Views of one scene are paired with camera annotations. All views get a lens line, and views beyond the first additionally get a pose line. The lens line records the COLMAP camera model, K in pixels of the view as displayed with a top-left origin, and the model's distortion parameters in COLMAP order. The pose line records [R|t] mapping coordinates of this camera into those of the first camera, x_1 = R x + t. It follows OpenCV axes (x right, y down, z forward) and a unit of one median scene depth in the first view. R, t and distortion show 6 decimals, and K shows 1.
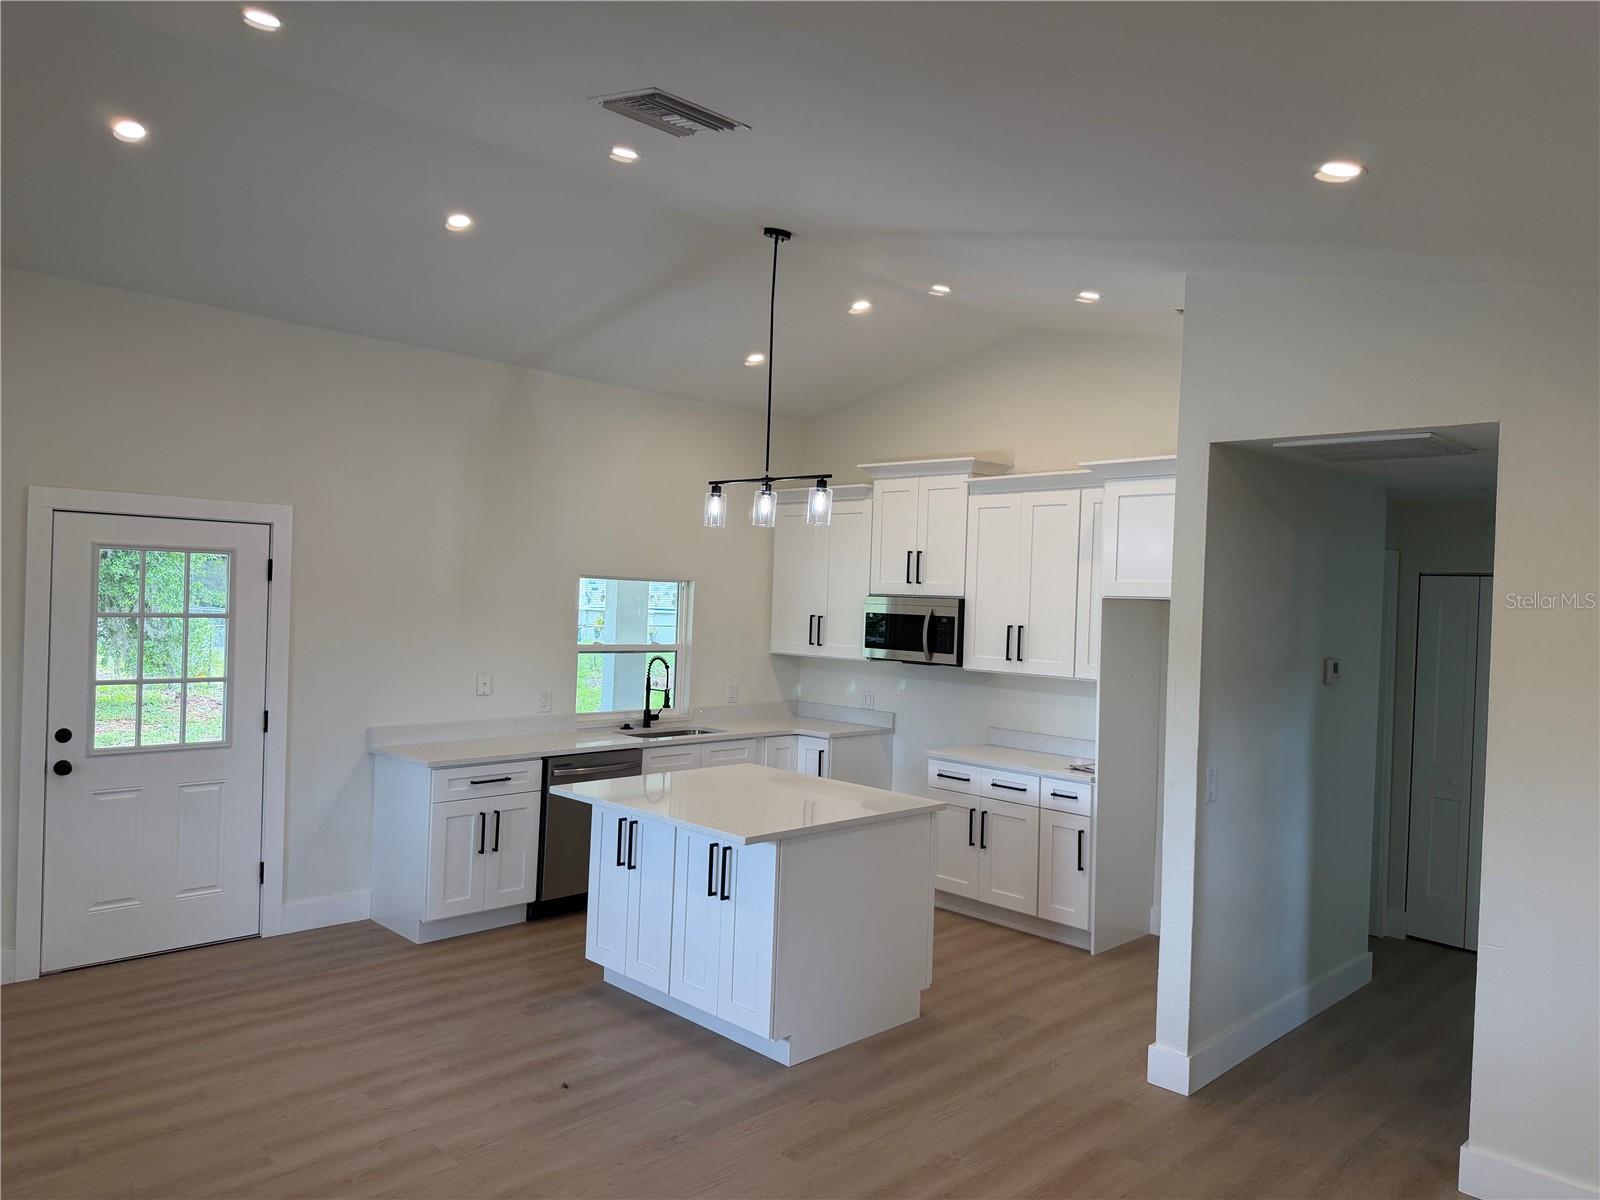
lens RADIAL K [[1121.5, 0, 800.0], [0, 1121.5, 600.0], [0, 0, 1]] dist [0.099961, -0.130047]
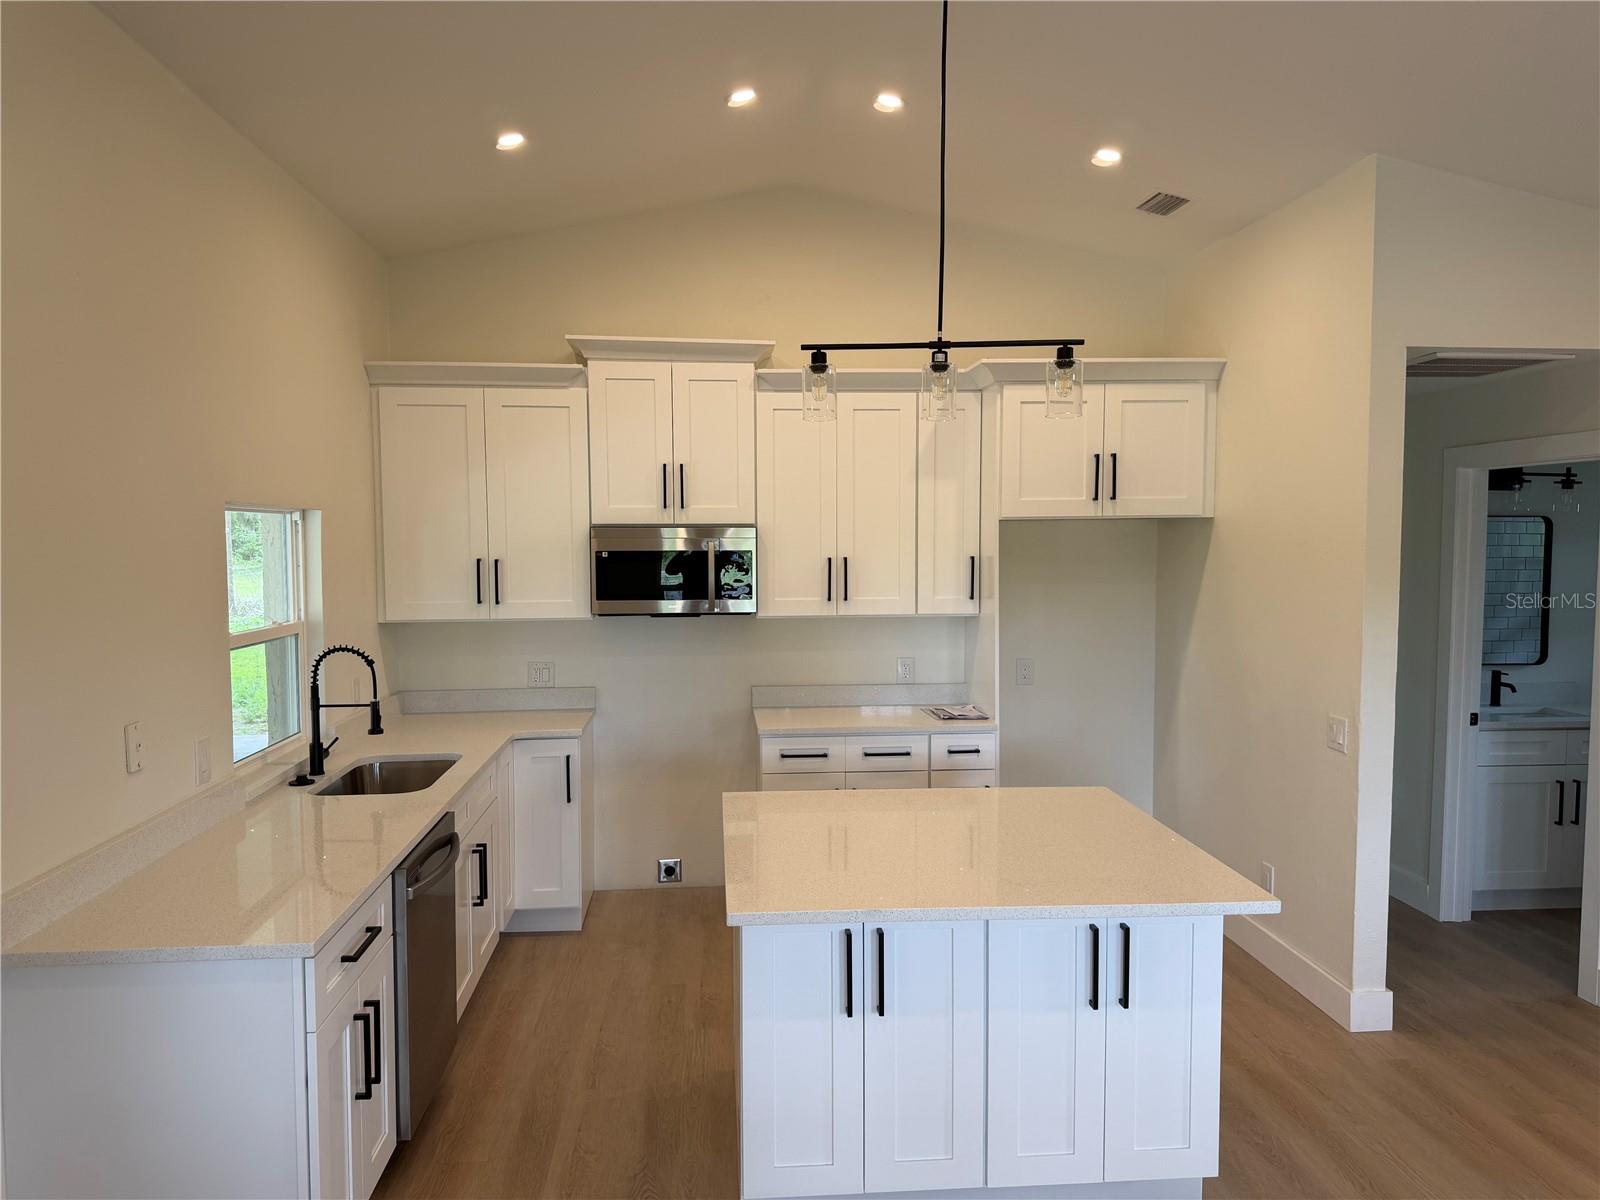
lens RADIAL K [[1121.5, 0, 800.0], [0, 1121.5, 600.0], [0, 0, 1]] dist [0.099961, -0.130047]
pose [[0.642443, -0.082103, 0.761922, -0.499245], [0.028008, 0.996095, 0.083722, -0.017032], [-0.765821, -0.032447, 0.642234, 0.558353]]
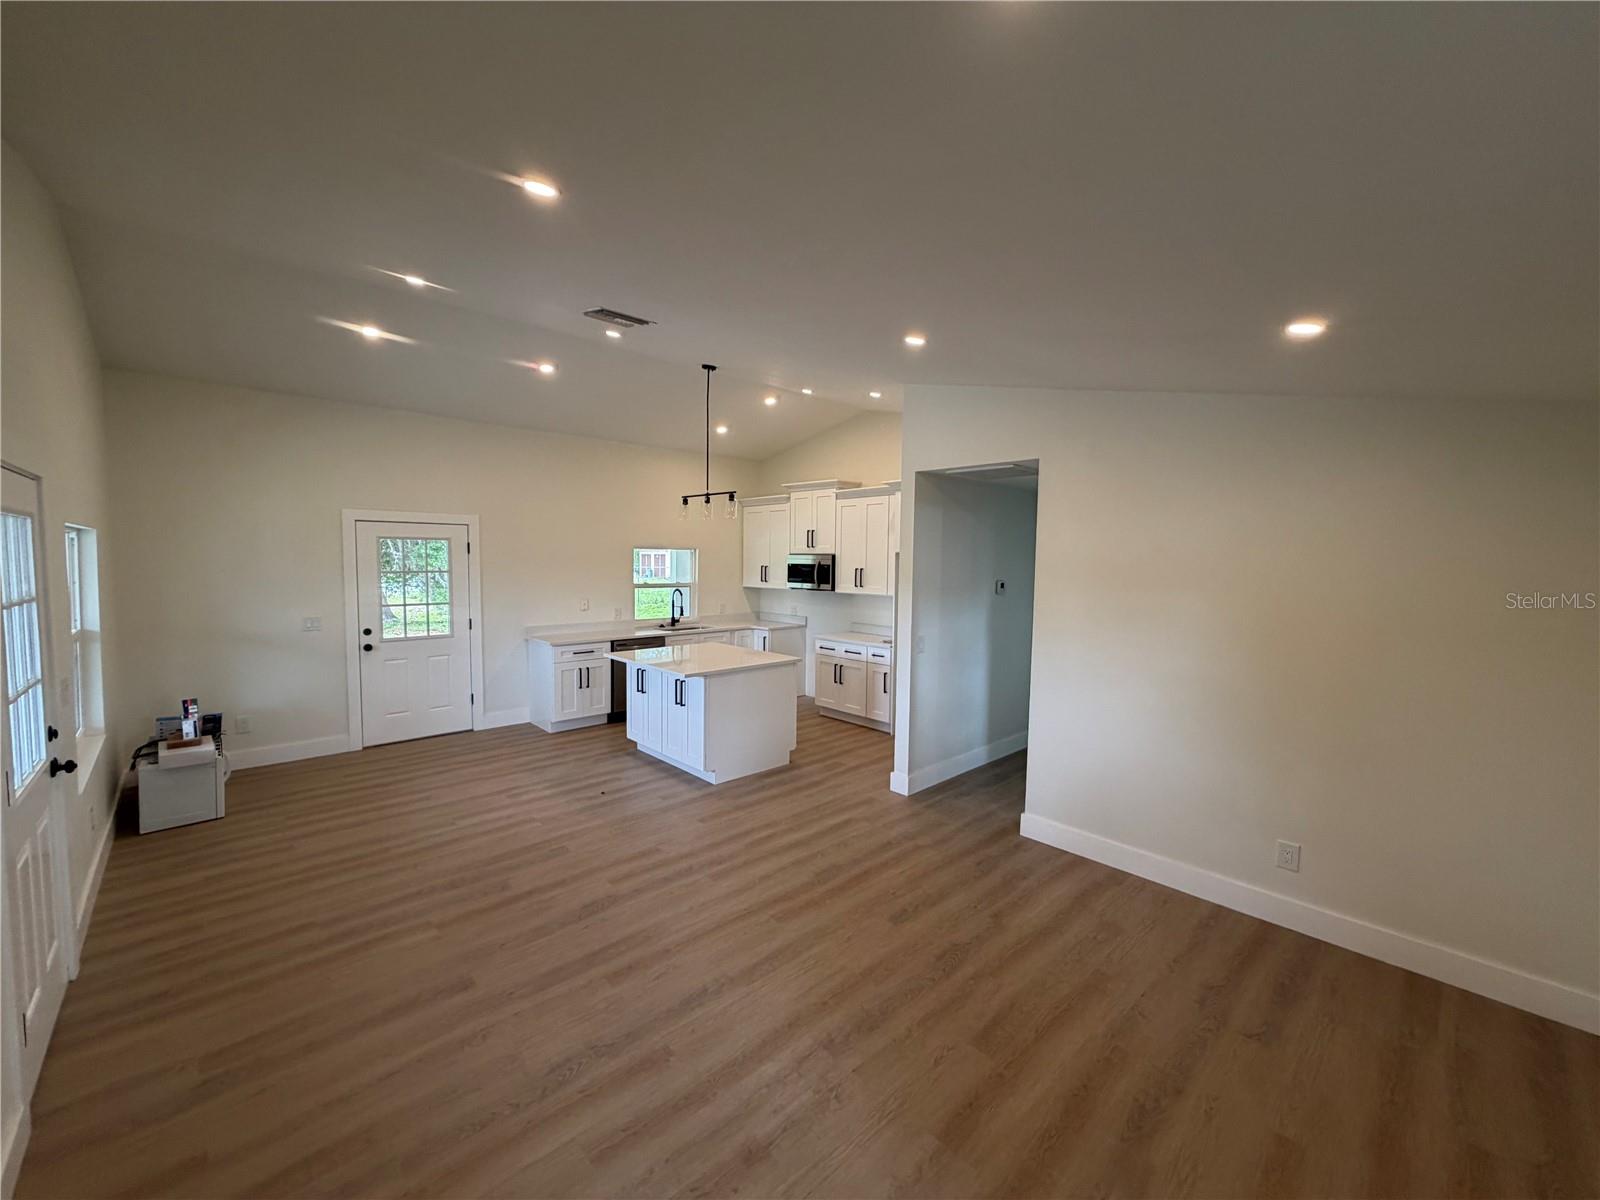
lens RADIAL K [[637.3, 0, 793.7], [0, 637.3, 596.4], [0, 0, 1]] dist [0.012754, -0.000022]
pose [[0.999029, -0.020570, -0.038967, 0.136576], [0.022723, 0.998192, 0.055640, 0.008192], [0.037752, -0.056471, 0.997690, -0.090519]]
